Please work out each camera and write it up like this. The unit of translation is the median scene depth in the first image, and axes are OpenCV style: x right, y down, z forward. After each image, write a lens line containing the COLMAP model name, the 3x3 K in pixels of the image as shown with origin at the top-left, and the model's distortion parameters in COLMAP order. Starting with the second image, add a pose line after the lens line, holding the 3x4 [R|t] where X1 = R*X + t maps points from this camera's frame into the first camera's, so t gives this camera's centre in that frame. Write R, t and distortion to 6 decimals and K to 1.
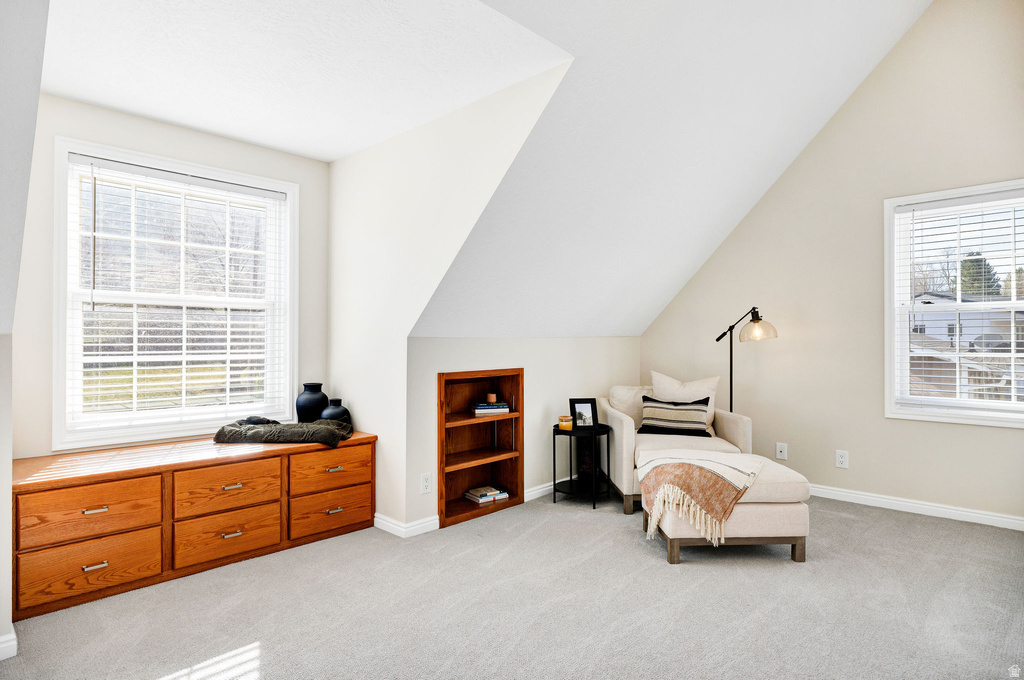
lens RADIAL K [[562.6, 0, 507.9], [0, 562.6, 341.9], [0, 0, 1]] dist [-0.003770, -0.001483]
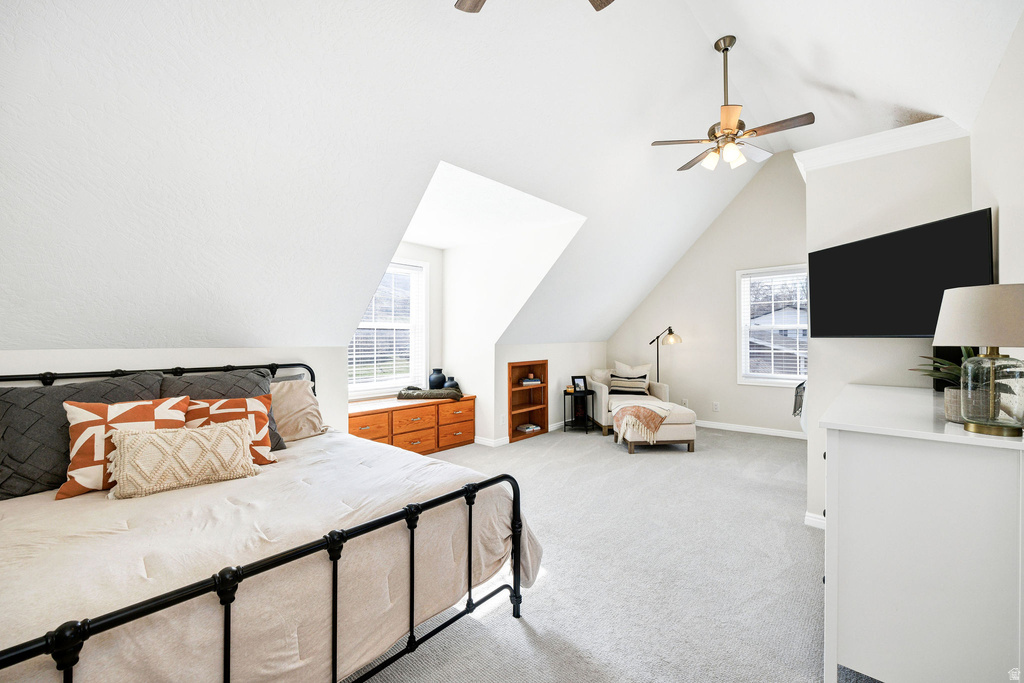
lens RADIAL K [[417.6, 0, 507.8], [0, 417.6, 340.2], [0, 0, 1]] dist [-0.004663, -0.000197]
pose [[0.999284, -0.004977, 0.037493, -0.162946], [0.005001, 0.999987, -0.000552, -0.018670], [-0.037490, 0.000739, 0.999297, -0.390767]]
